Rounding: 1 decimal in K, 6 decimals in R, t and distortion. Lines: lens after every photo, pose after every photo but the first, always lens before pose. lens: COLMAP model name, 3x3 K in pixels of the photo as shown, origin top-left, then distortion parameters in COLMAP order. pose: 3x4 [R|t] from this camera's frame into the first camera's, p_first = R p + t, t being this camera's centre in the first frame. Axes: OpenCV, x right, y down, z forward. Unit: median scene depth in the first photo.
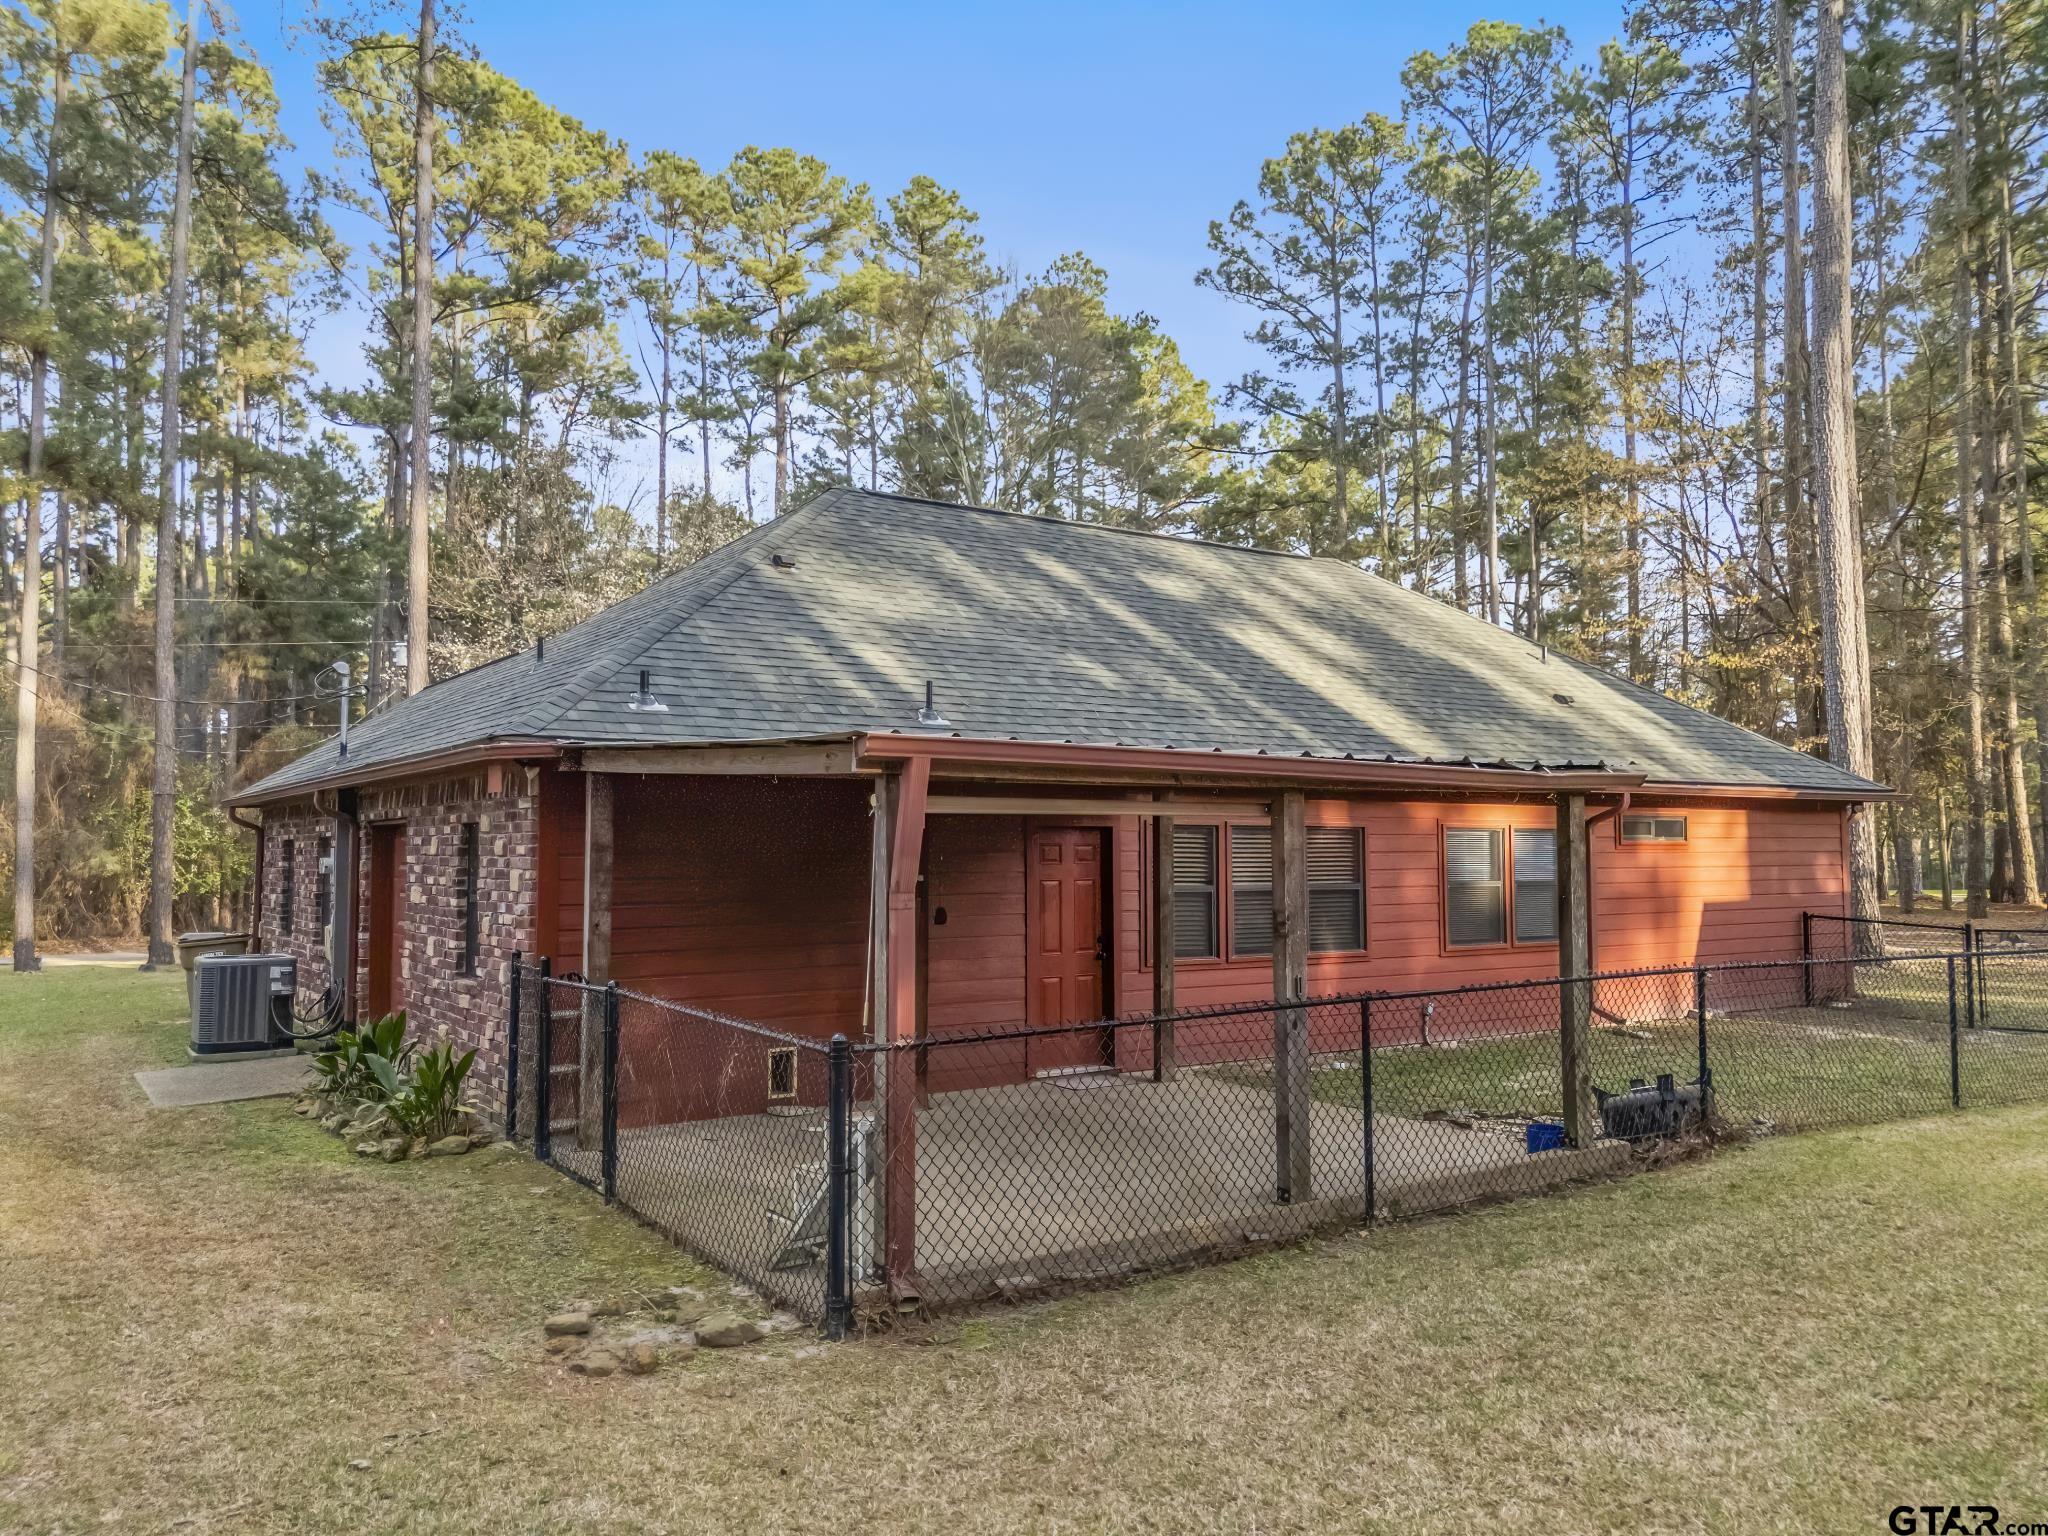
lens RADIAL K [[1498.7, 0, 1030.8], [0, 1498.7, 761.1], [0, 0, 1]] dist [0.136428, -0.250854]
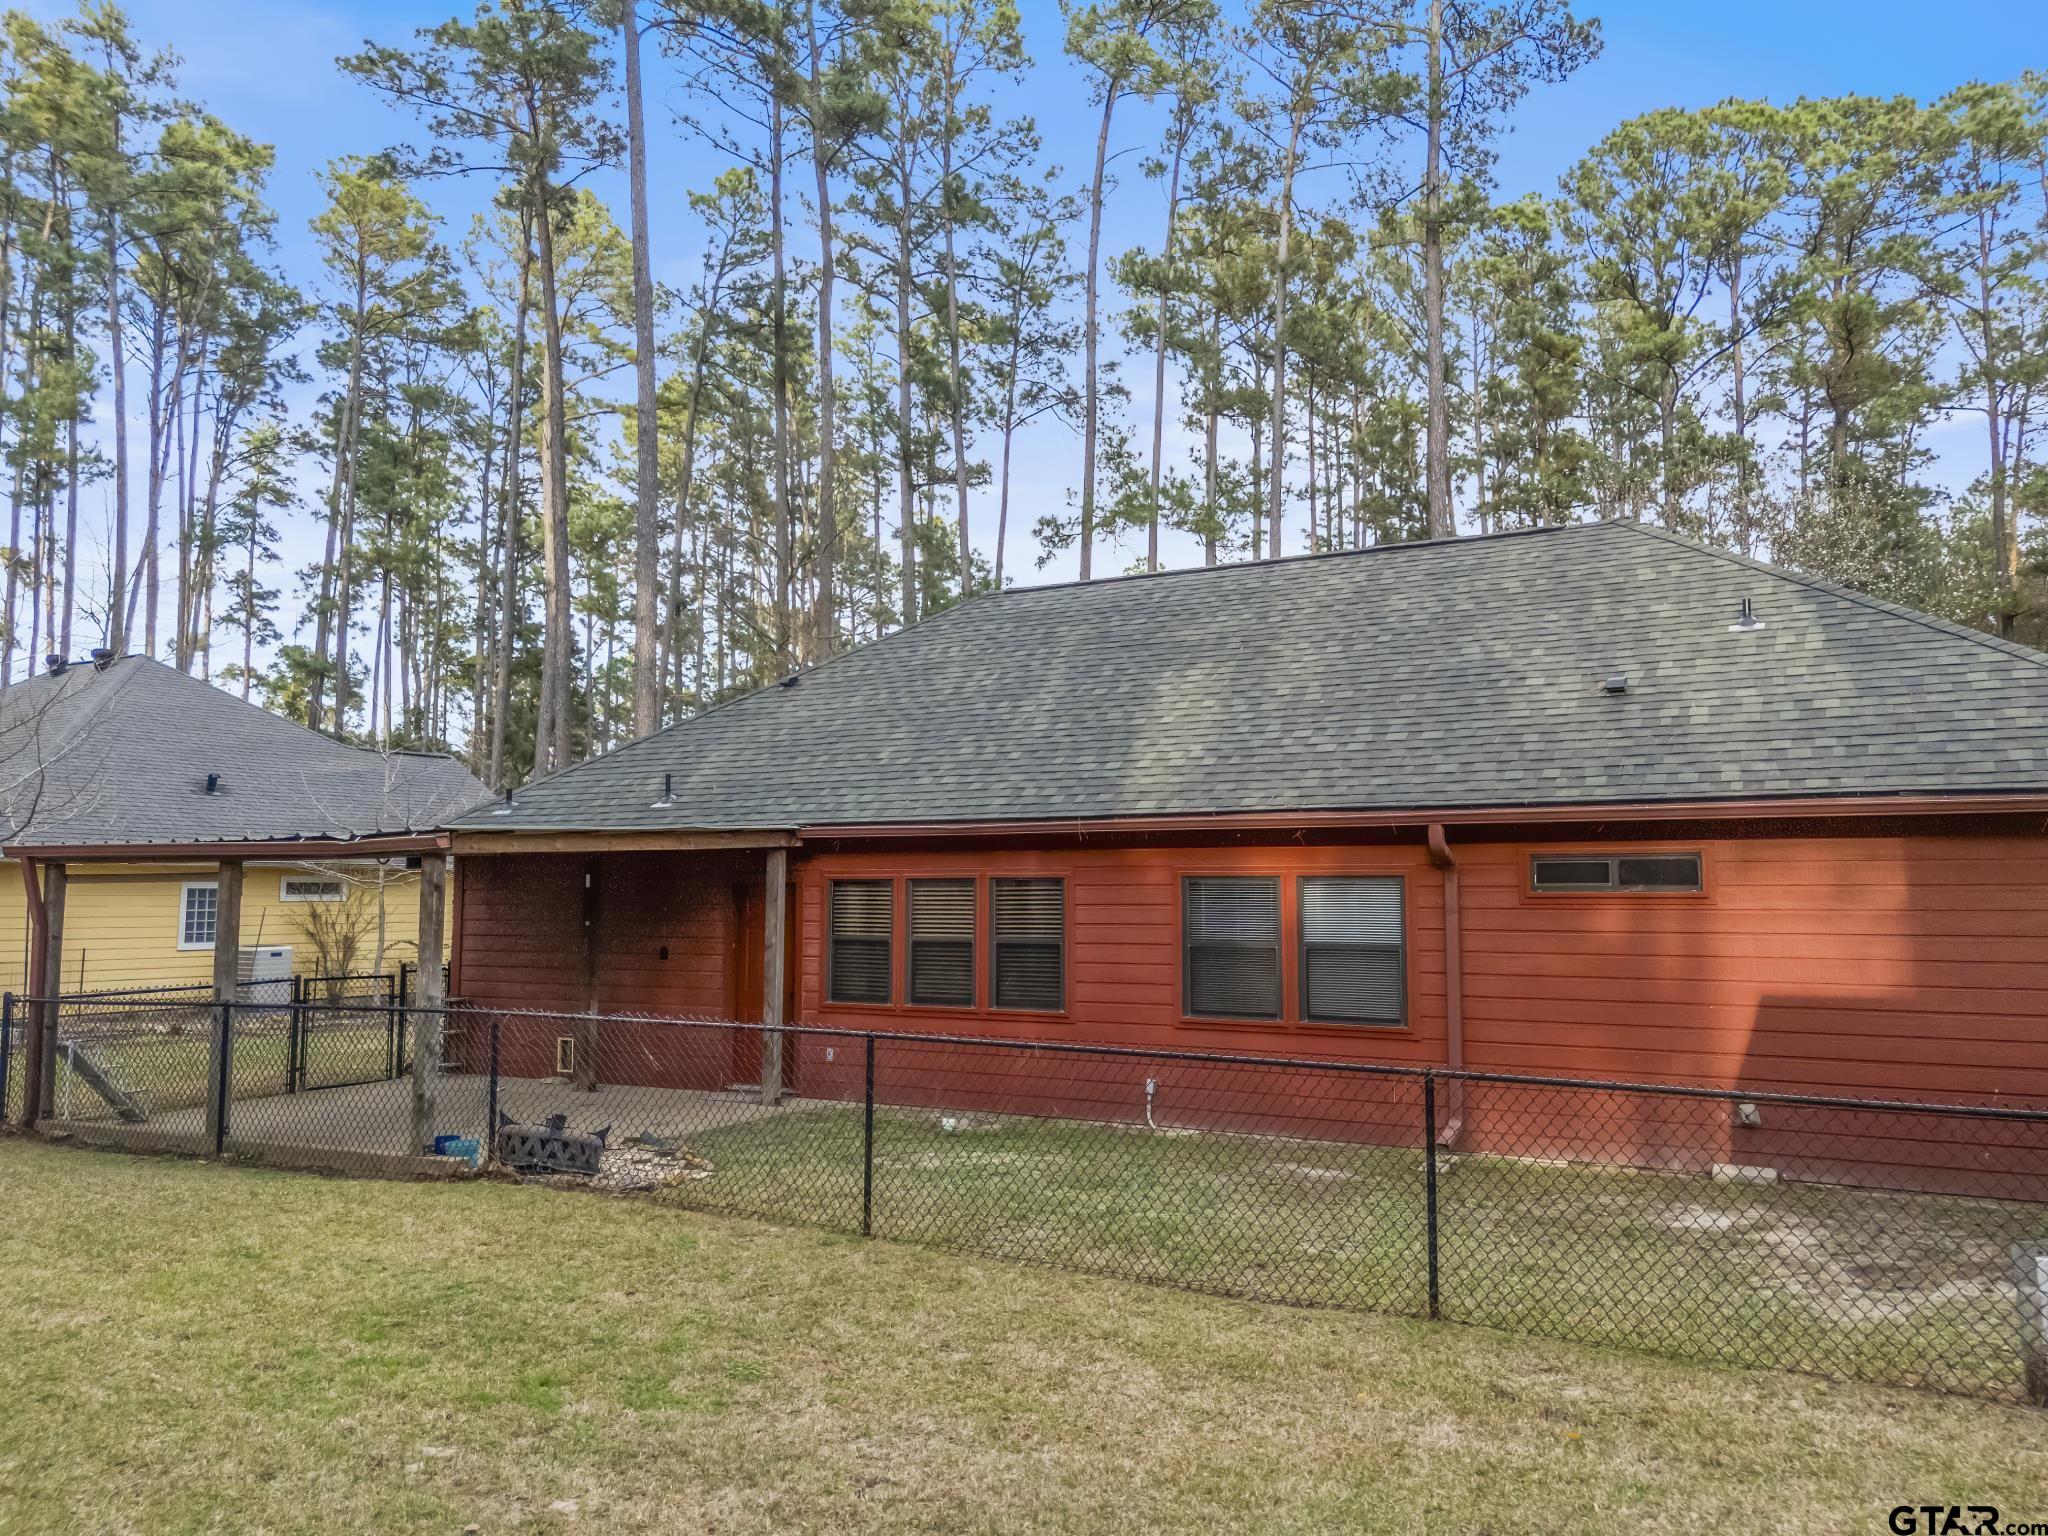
lens RADIAL K [[1498.7, 0, 1030.8], [0, 1498.7, 761.1], [0, 0, 1]] dist [0.136428, -0.250854]
pose [[0.431835, -0.080192, -0.898381, 1.071393], [0.048122, 0.996669, -0.065835, 0.032113], [0.900668, -0.014802, 0.434255, 0.590333]]
